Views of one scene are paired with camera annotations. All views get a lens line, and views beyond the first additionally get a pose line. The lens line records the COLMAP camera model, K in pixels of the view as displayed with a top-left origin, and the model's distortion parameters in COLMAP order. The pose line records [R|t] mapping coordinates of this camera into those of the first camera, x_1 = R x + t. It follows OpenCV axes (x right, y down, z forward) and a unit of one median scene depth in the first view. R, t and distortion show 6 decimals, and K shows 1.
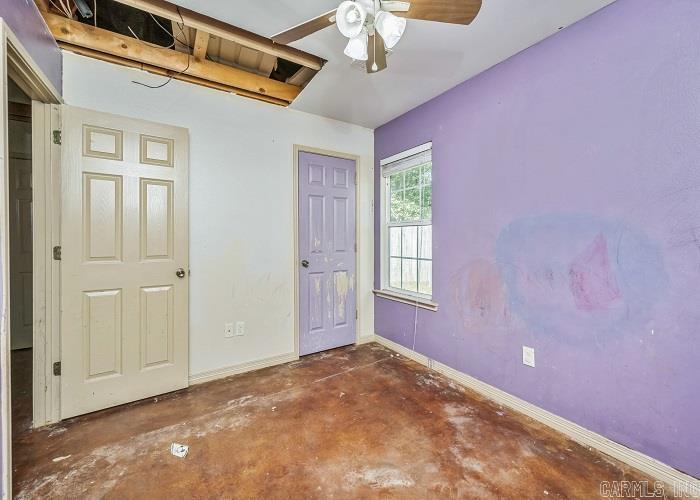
lens RADIAL K [[284.1, 0, 347.4], [0, 284.1, 239.6], [0, 0, 1]] dist [0.000760, -0.000007]
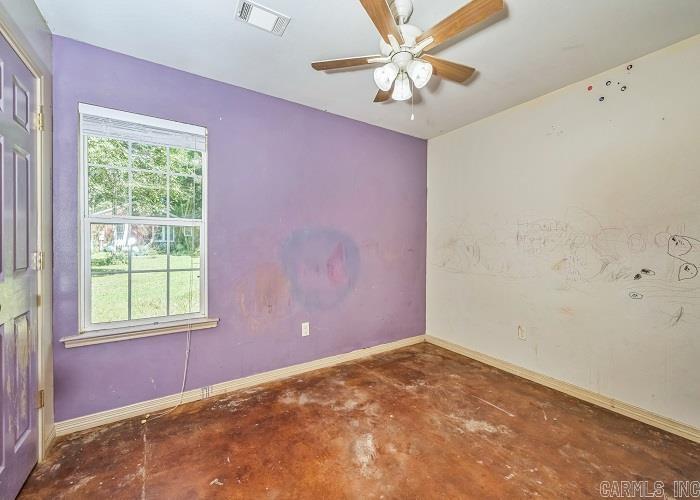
lens RADIAL K [[285.7, 0, 355.6], [0, 285.7, 248.0], [0, 0, 1]] dist [0.000514, -0.000173]
pose [[-0.006293, -0.010992, 0.999920, -0.700842], [0.001558, 0.999938, 0.011002, -0.000222], [-0.999979, 0.001627, -0.006275, 0.712935]]
